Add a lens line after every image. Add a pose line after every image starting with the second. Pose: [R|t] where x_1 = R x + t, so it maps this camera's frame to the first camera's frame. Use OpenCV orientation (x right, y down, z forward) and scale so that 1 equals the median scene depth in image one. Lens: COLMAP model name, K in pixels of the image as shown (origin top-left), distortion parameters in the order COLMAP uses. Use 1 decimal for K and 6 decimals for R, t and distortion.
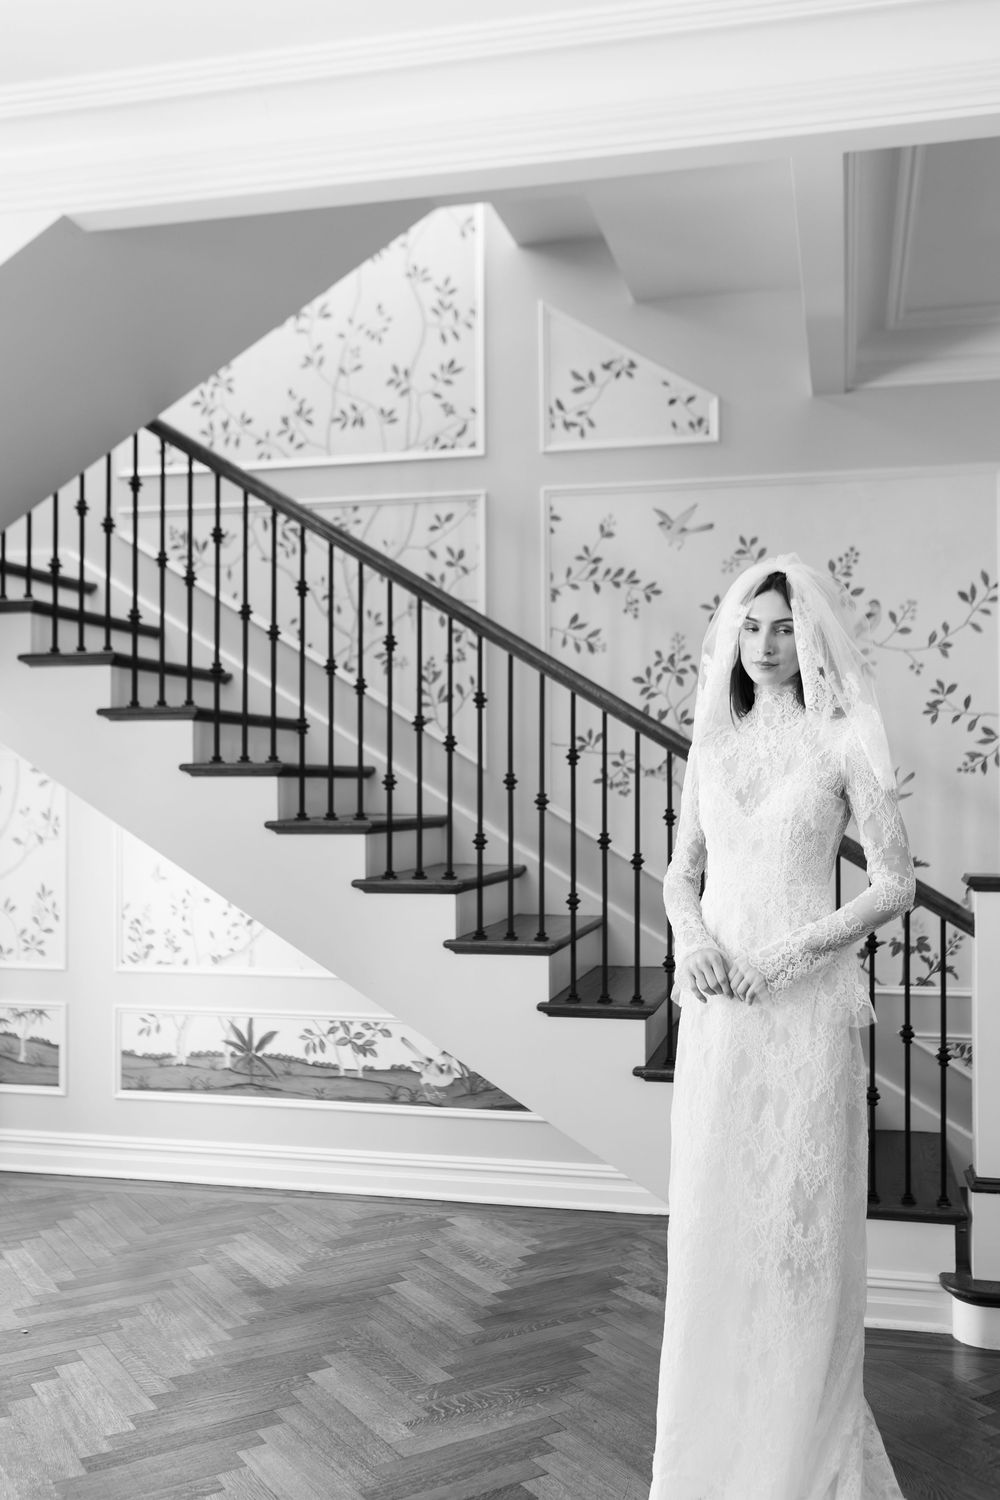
lens RADIAL K [[1424.0, 0, 497.5], [0, 1424.0, 764.7], [0, 0, 1]] dist [-0.005277, 0.015166]
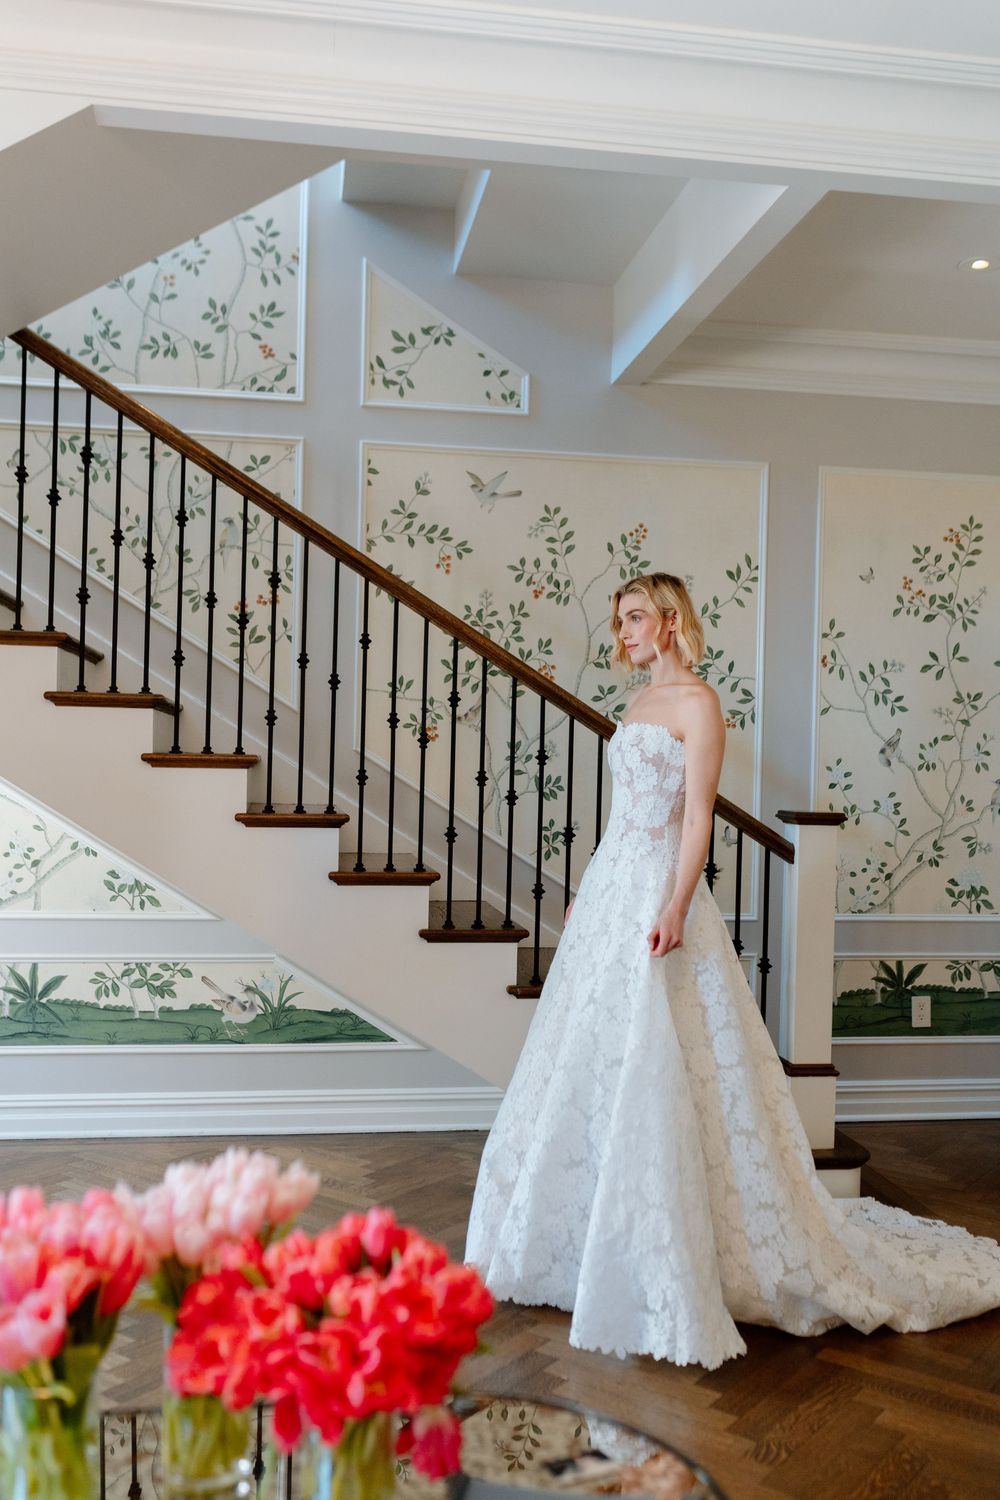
lens RADIAL K [[1424.0, 0, 497.5], [0, 1424.0, 764.7], [0, 0, 1]] dist [-0.005277, 0.015166]
pose [[0.922799, 0.020565, 0.384733, -0.271236], [-0.029689, 0.999401, 0.017790, 0.019380], [-0.384137, -0.027839, 0.922856, 0.002230]]
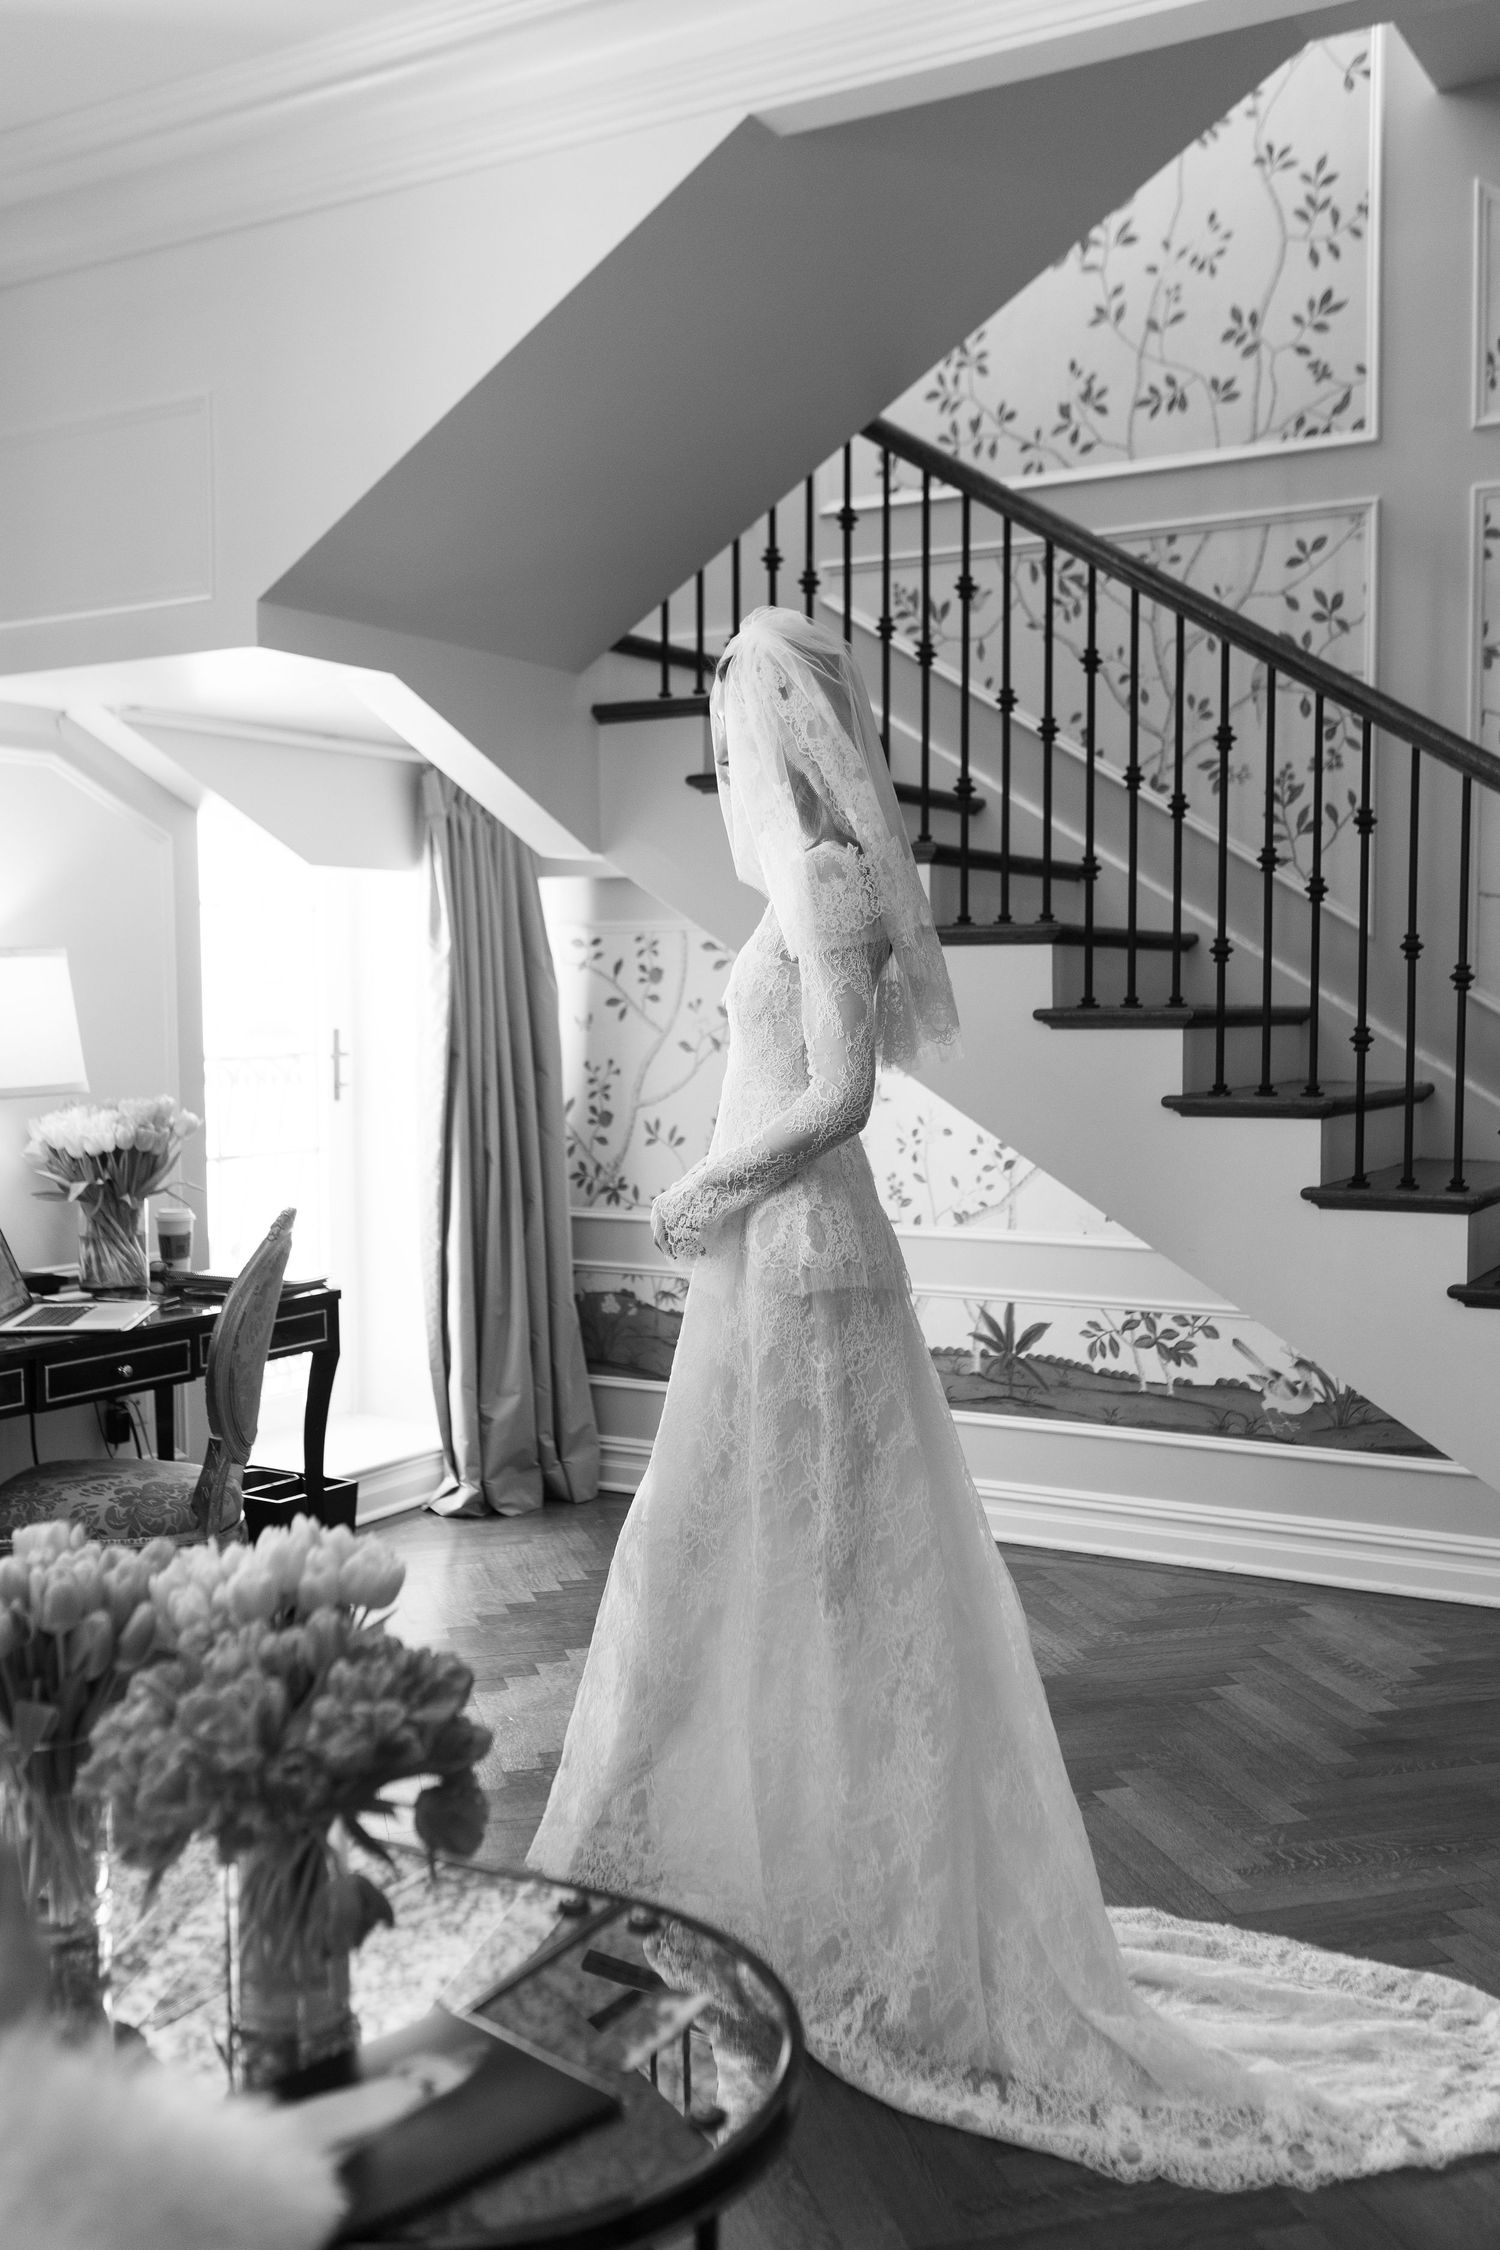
lens RADIAL K [[2136.0, 0, 746.2], [0, 2136.0, 1147.0], [0, 0, 1]] dist [-0.005277, 0.015166]
pose [[0.958235, 0.017145, -0.285468, -0.001928], [0.006986, 0.996500, 0.083297, 0.016527], [0.285897, -0.081812, 0.954761, -0.018827]]
